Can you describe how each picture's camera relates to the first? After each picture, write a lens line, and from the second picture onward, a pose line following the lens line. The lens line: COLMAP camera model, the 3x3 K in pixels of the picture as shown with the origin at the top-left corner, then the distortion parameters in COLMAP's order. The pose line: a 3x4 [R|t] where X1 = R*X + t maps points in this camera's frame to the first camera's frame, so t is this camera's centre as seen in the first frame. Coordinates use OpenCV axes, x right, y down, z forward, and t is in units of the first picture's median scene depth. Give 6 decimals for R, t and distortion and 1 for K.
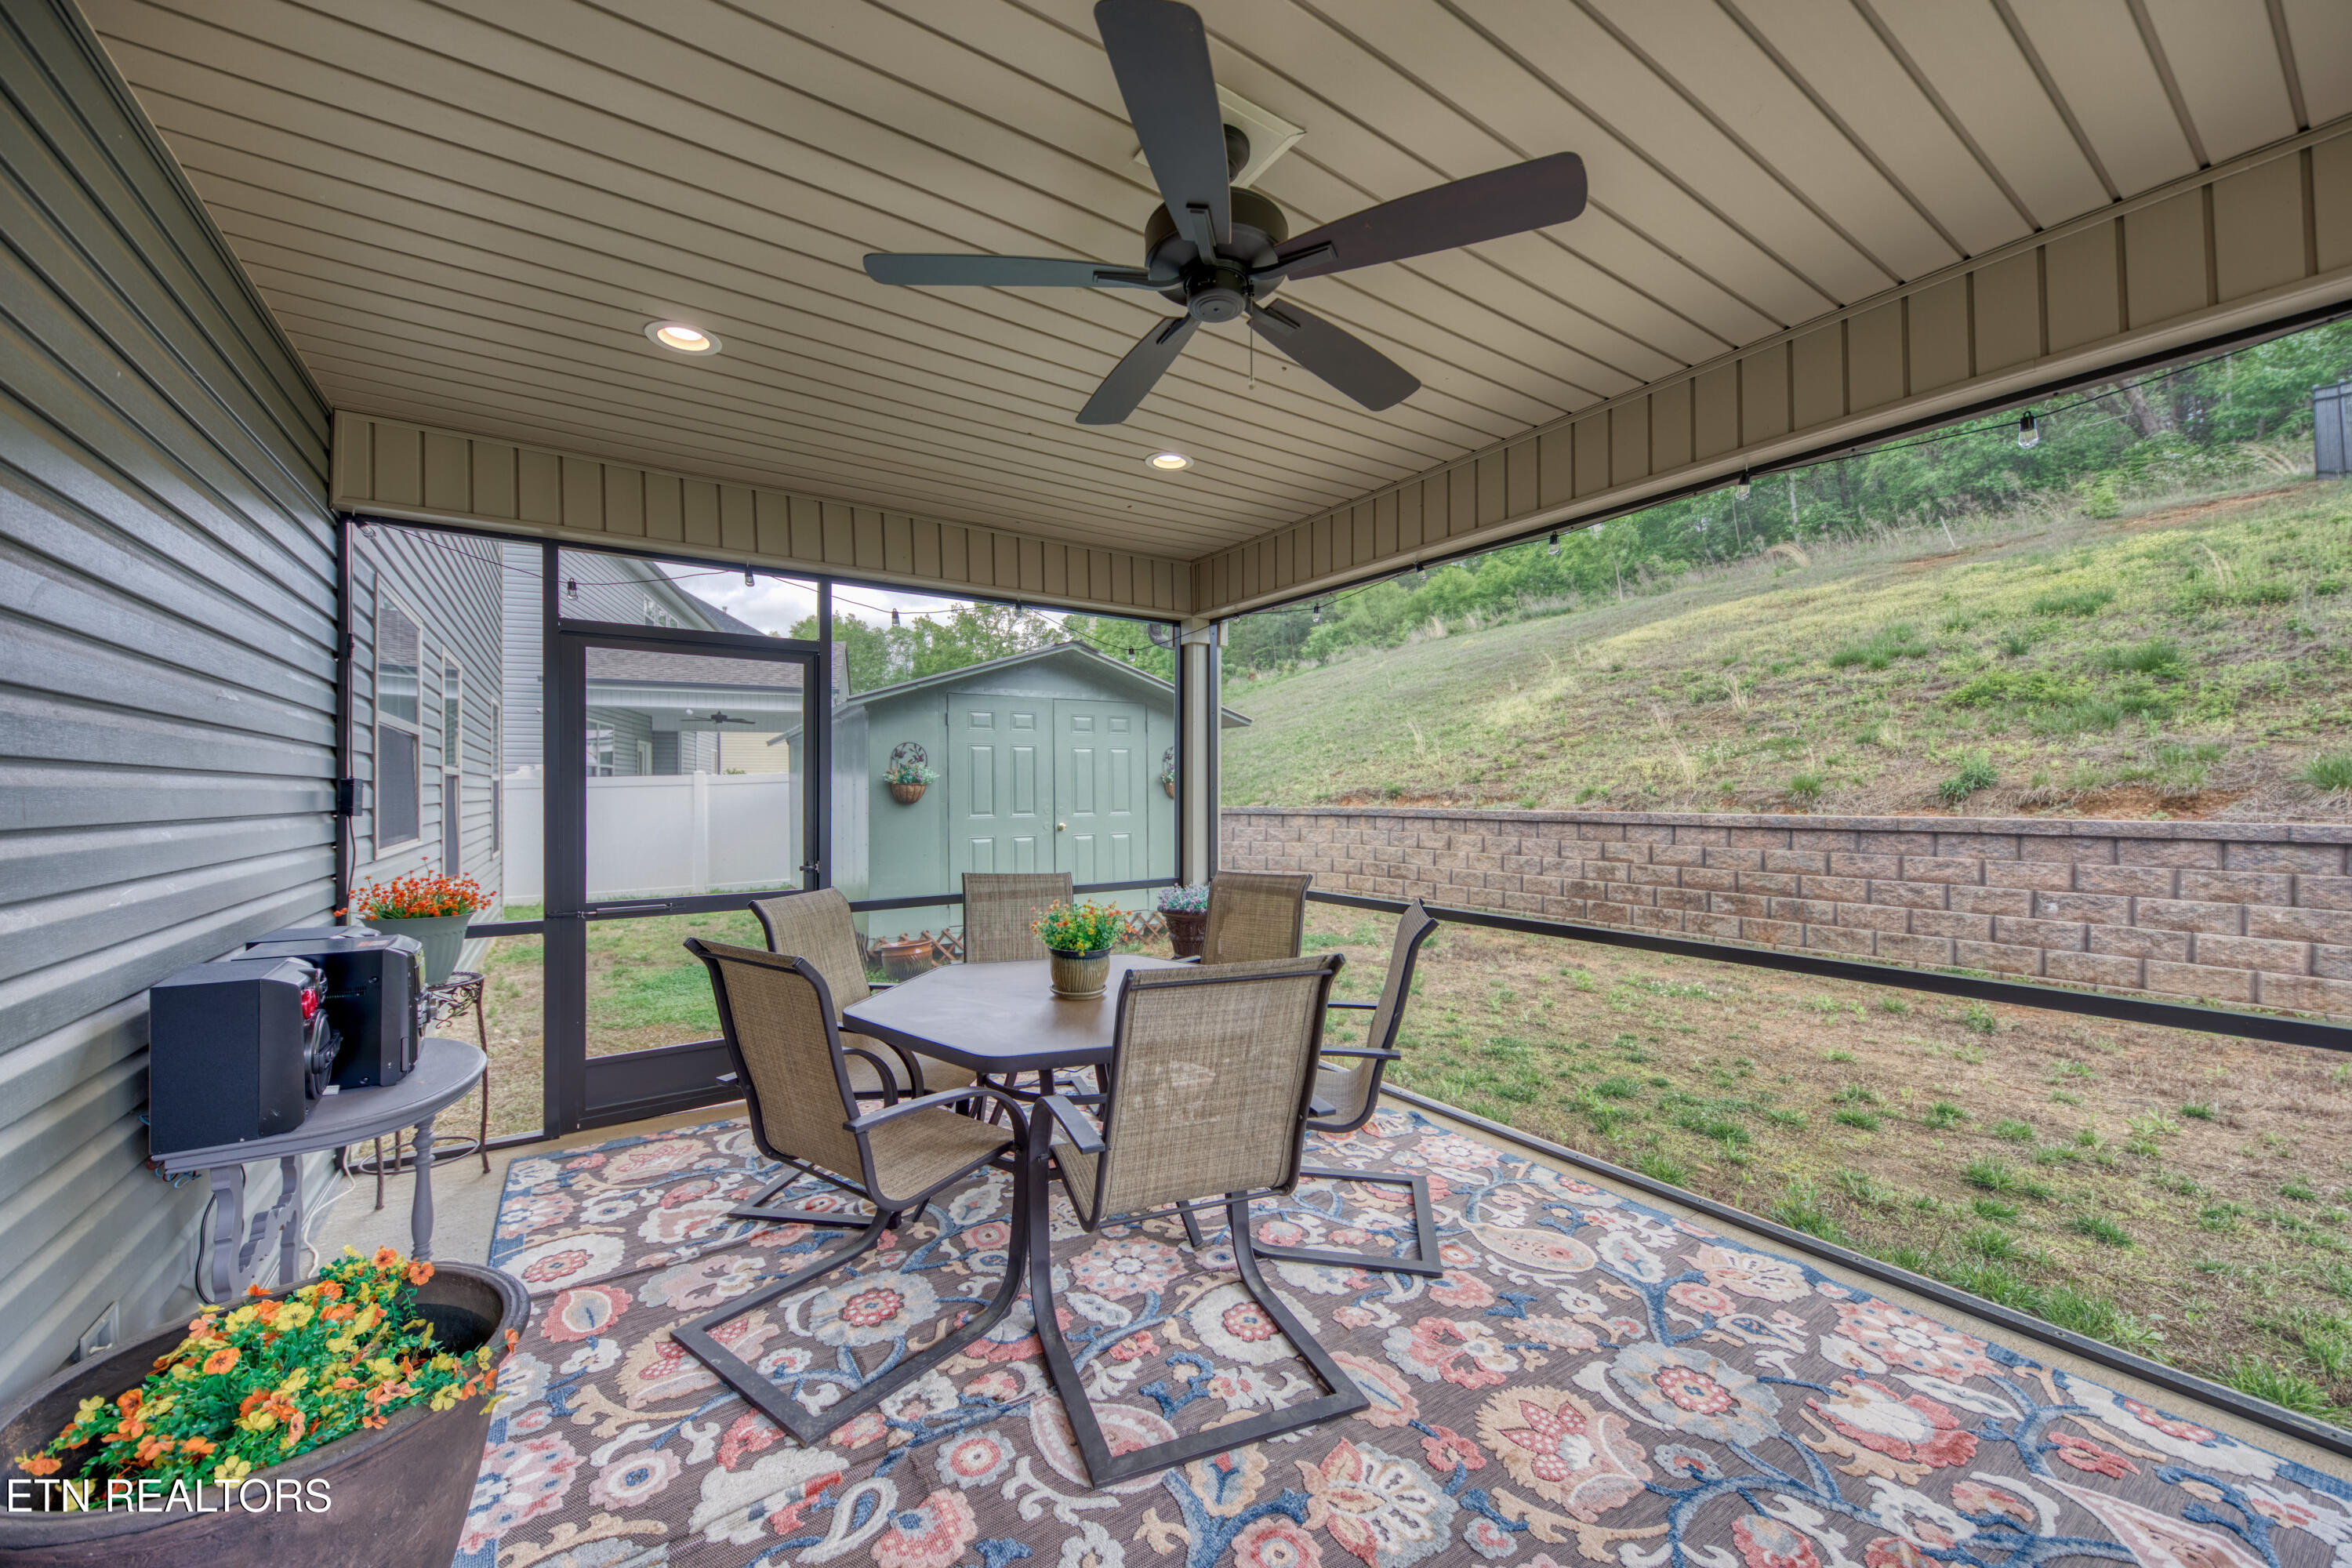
lens RADIAL K [[842.7, 0, 1174.1], [0, 842.7, 801.0], [0, 0, 1]] dist [-0.001707, -0.001678]
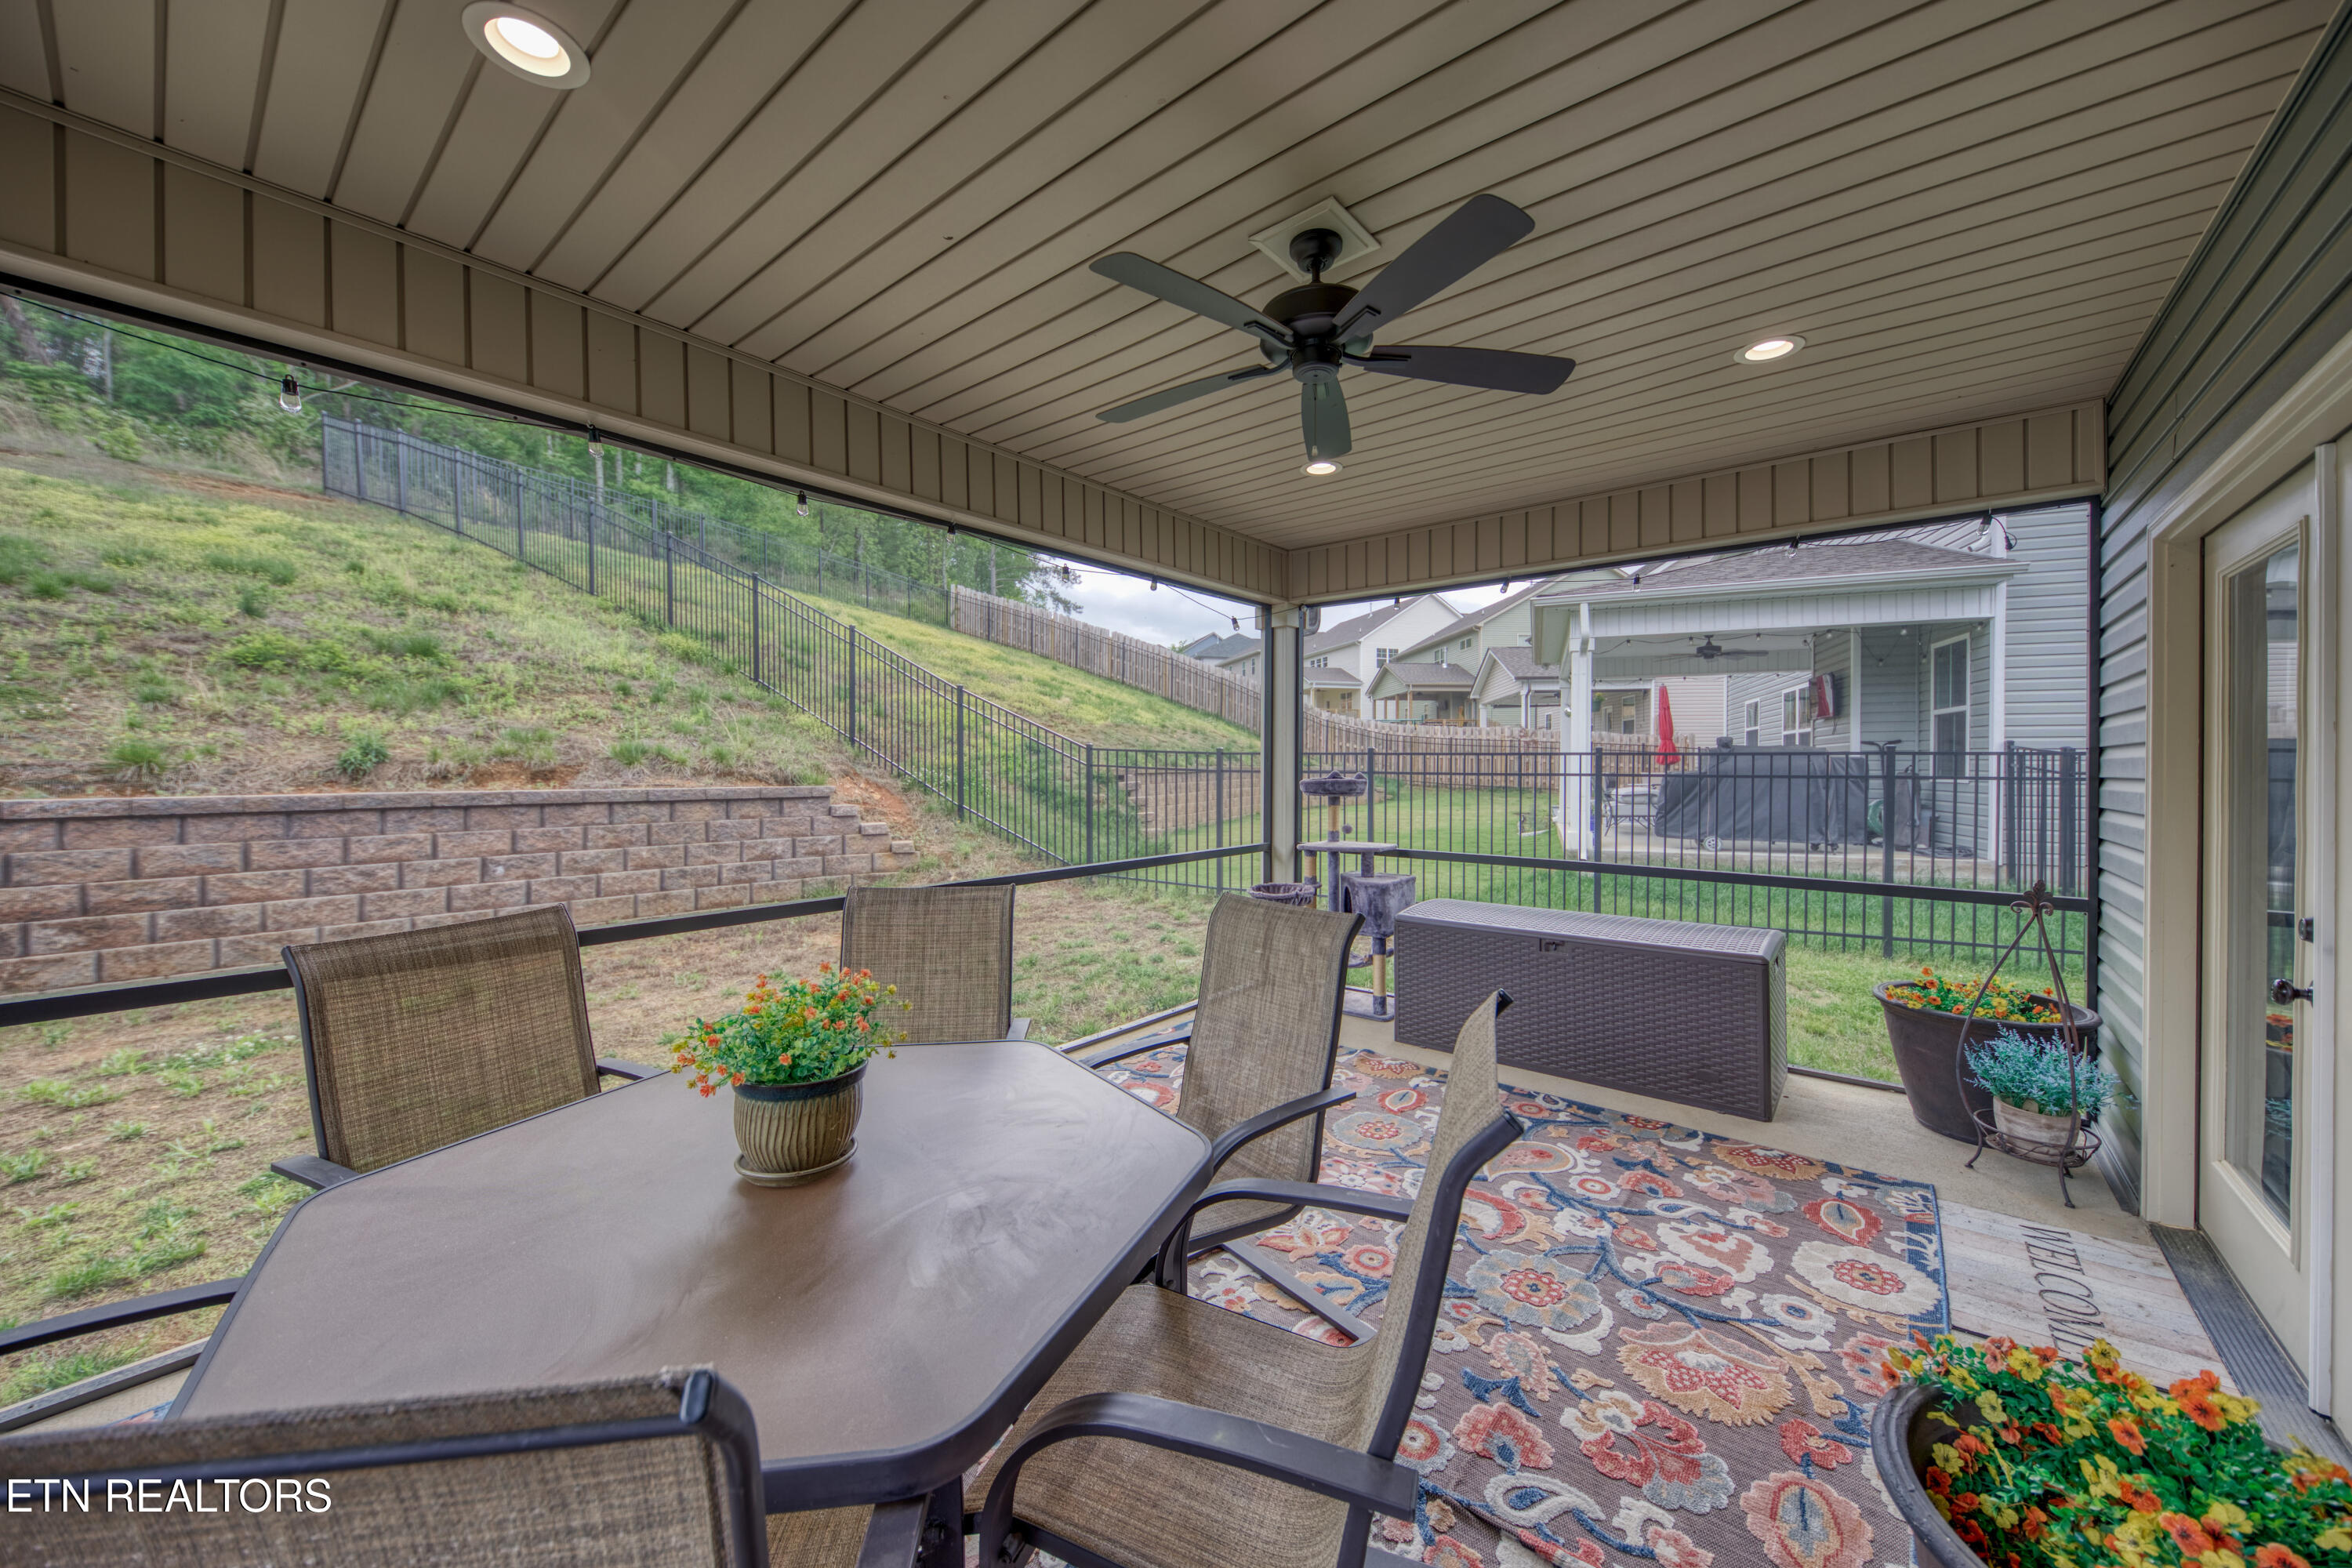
lens RADIAL K [[842.7, 0, 1228.0], [0, 842.7, 765.0], [0, 0, 1]] dist [-0.001707, -0.001678]
pose [[-0.279398, 0.001340, 0.960175, -0.275542], [0.010649, 0.999942, 0.001703, -0.003541], [-0.960116, 0.010701, -0.279396, 0.372354]]
